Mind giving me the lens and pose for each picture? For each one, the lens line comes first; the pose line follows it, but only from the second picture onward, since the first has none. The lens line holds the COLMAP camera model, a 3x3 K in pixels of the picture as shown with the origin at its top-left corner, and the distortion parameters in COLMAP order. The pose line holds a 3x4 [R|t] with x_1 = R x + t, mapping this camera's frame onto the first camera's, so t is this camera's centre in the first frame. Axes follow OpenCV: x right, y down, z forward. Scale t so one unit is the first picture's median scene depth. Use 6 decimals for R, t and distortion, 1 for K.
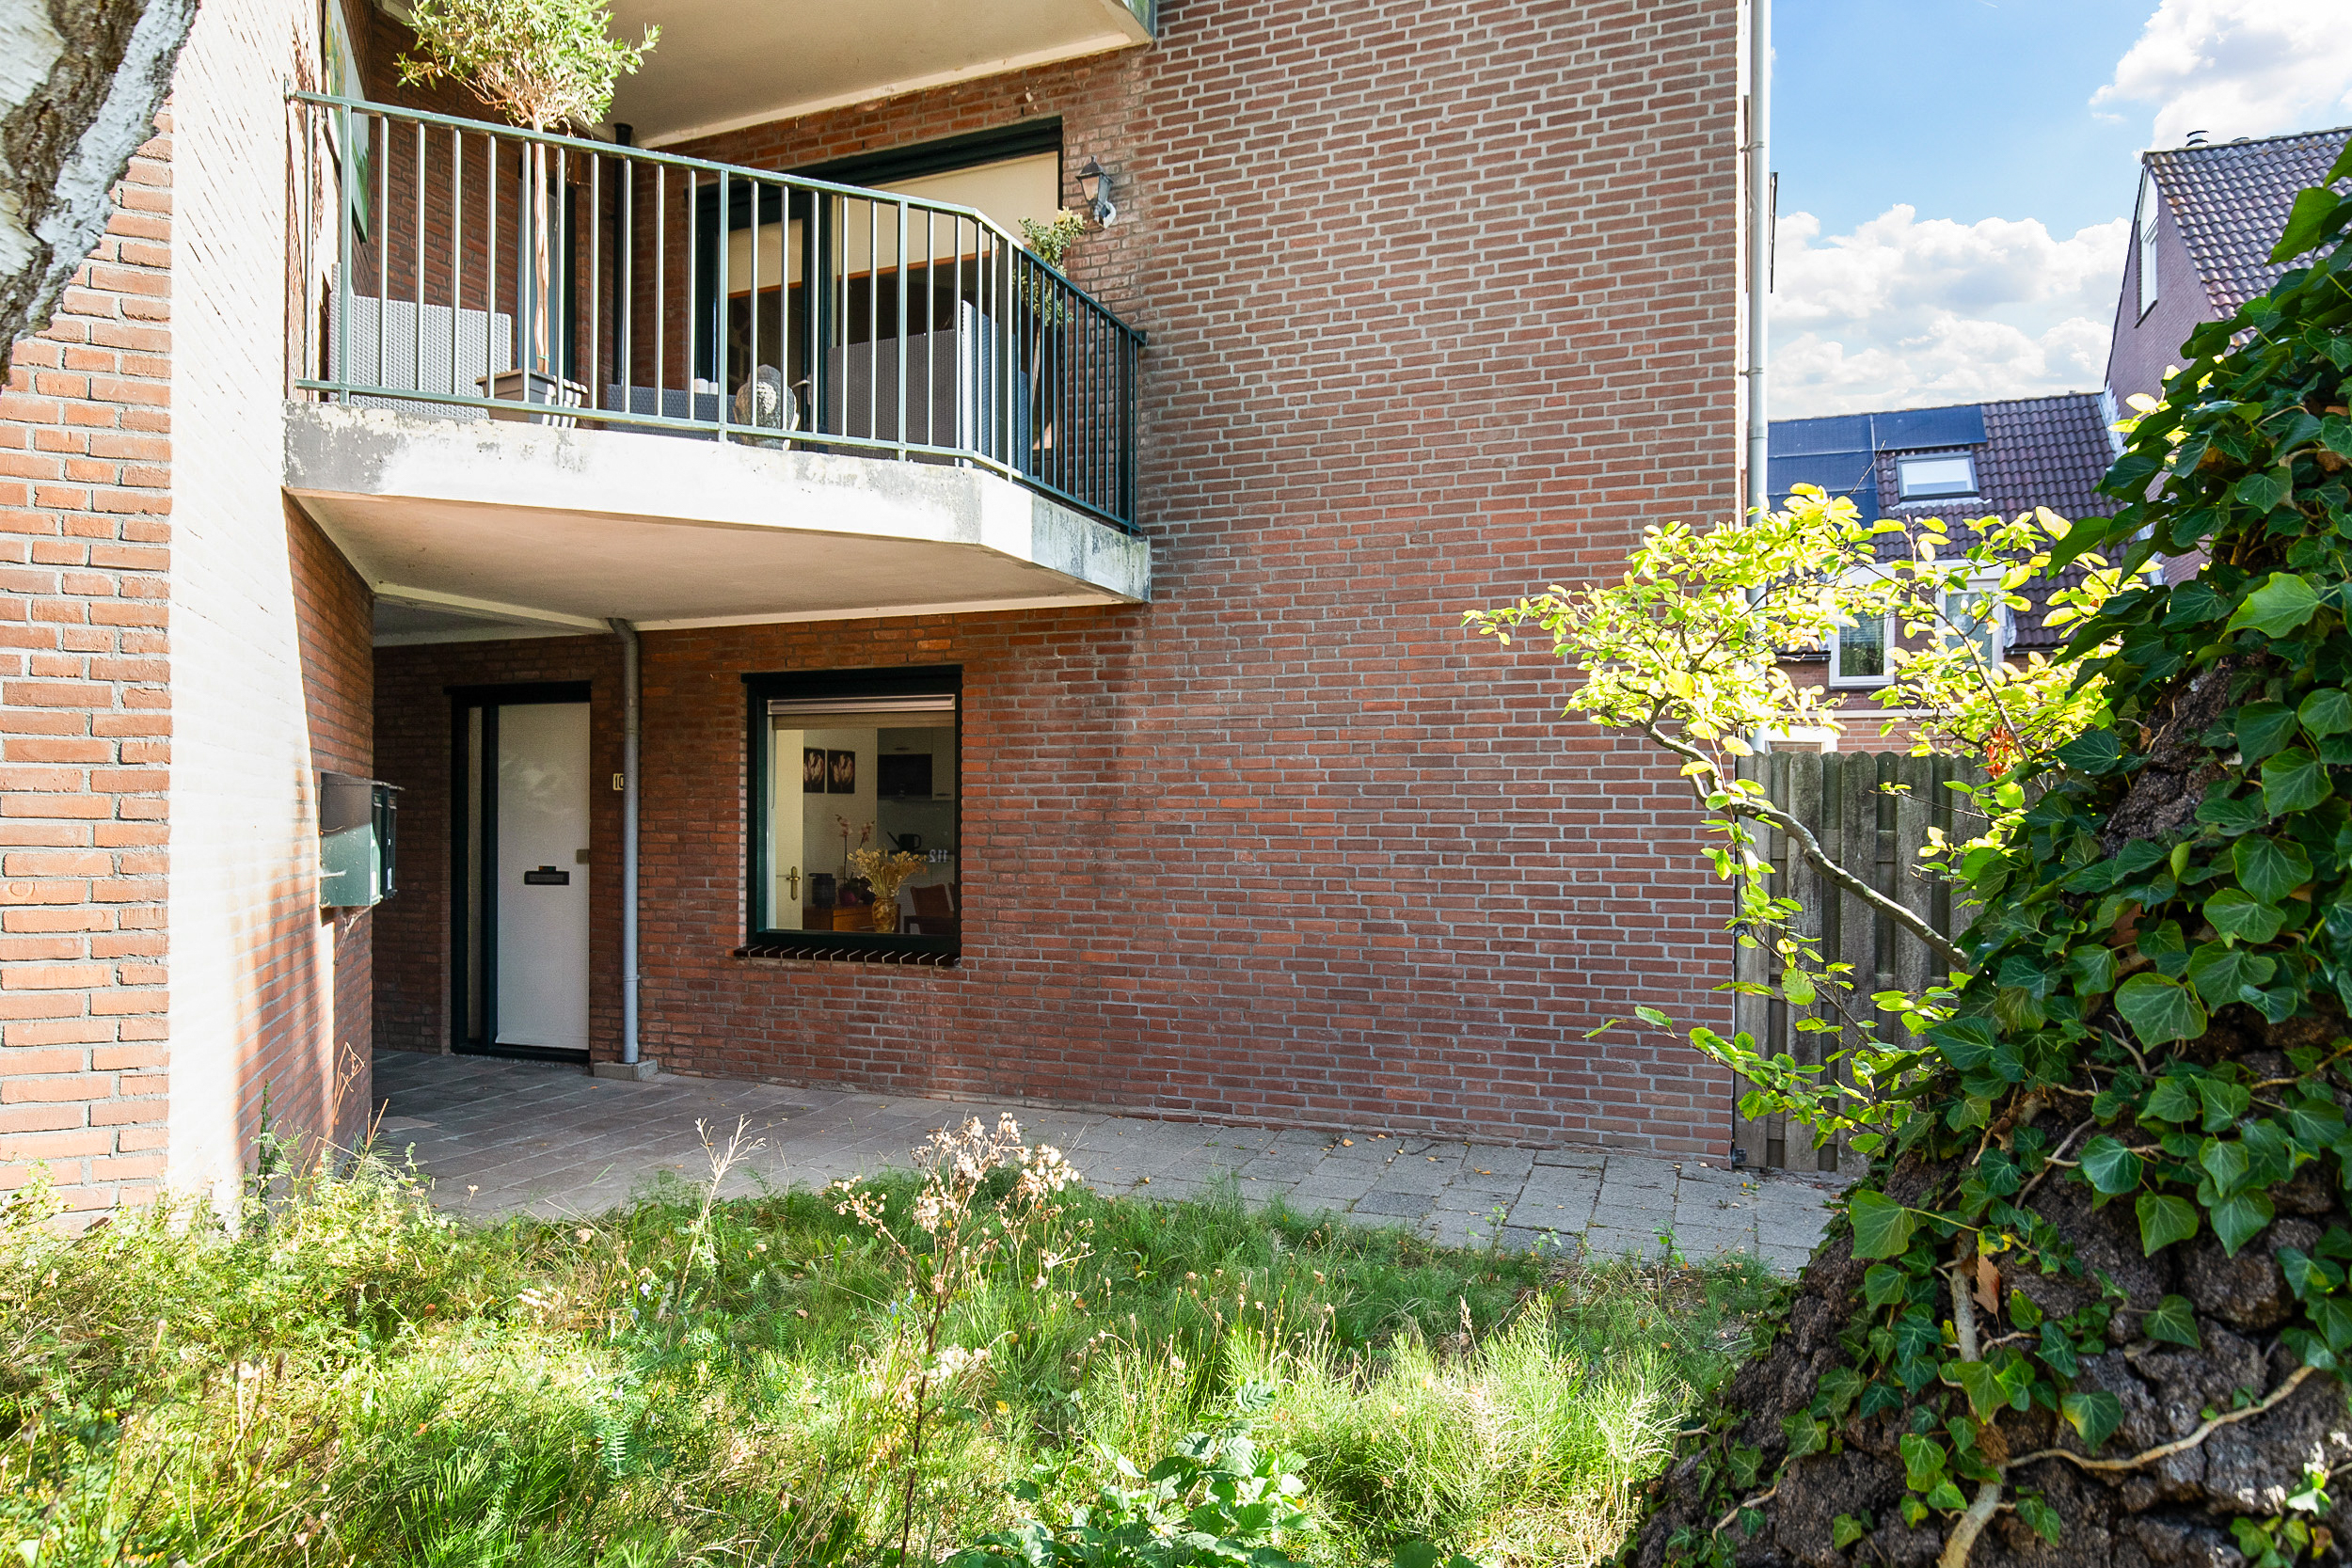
lens RADIAL K [[1459.8, 0, 1180.5], [0, 1459.8, 794.3], [0, 0, 1]] dist [0.007668, 0.001019]
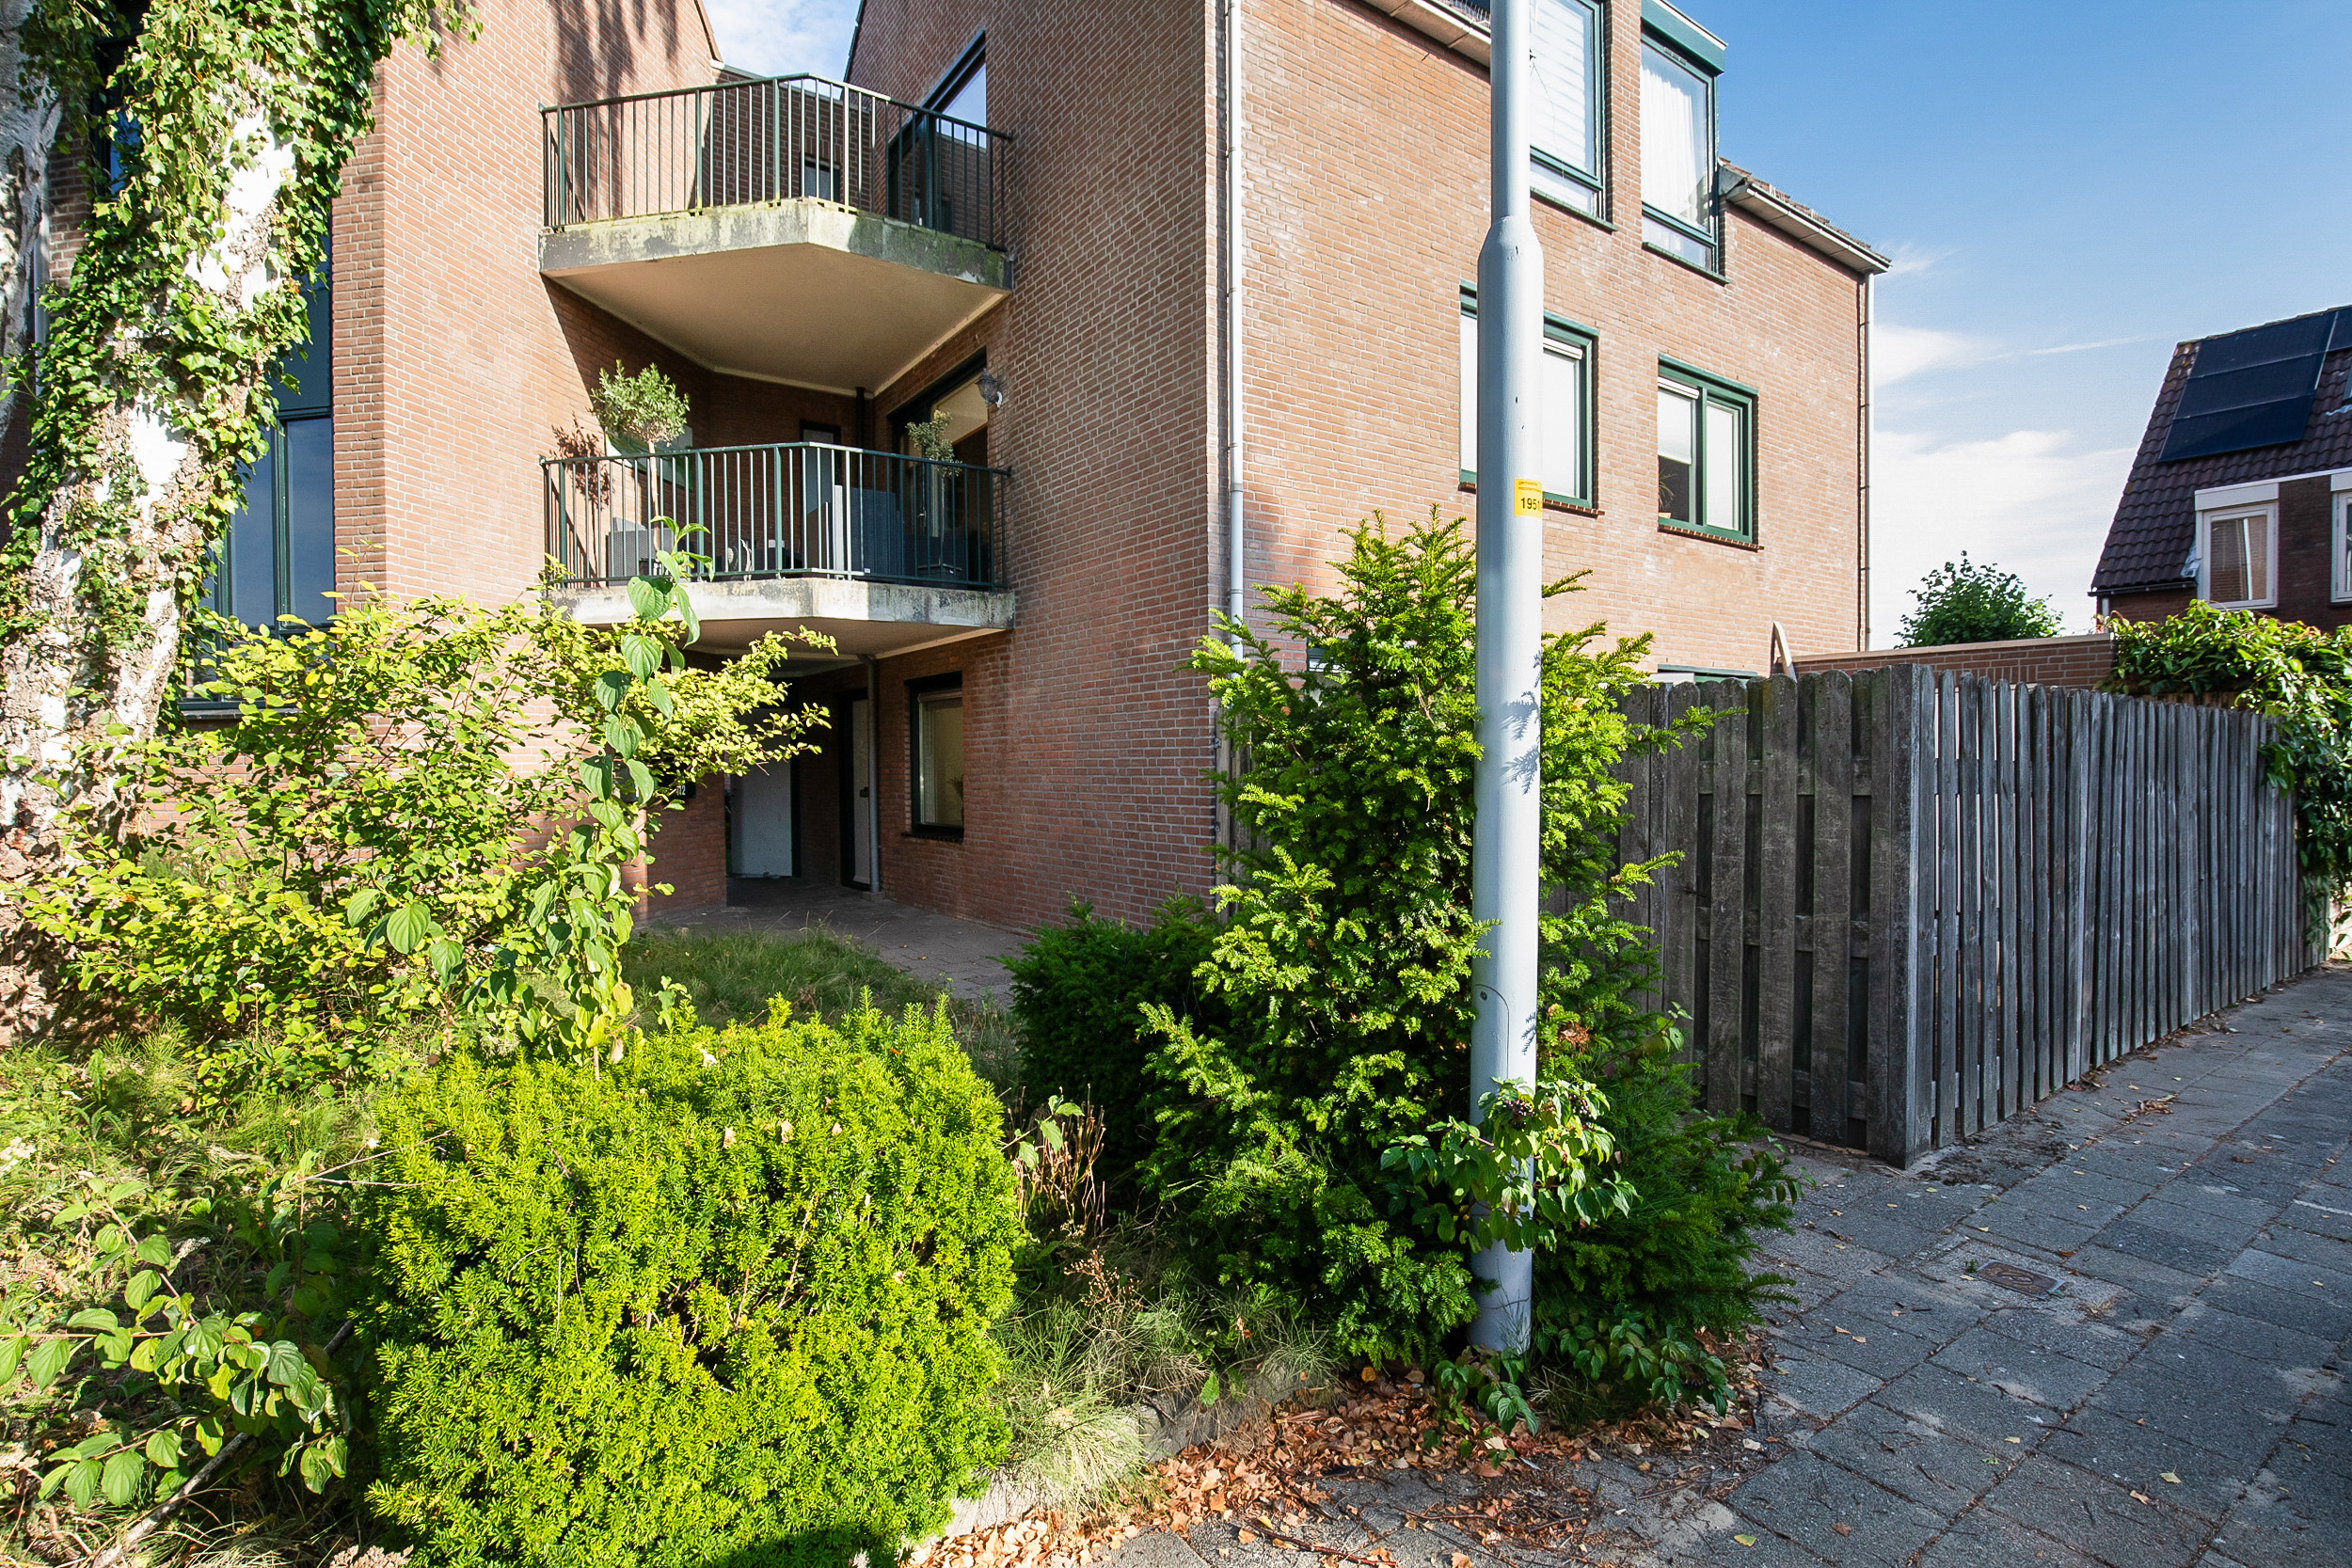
lens RADIAL K [[1129.3, 0, 1178.4], [0, 1129.3, 788.1], [0, 0, 1]] dist [-0.012923, -0.000385]
pose [[0.834949, 0.001429, -0.550326, 0.900546], [0.016377, 0.999489, 0.027442, 0.020028], [0.550084, -0.031925, 0.834499, 0.014176]]
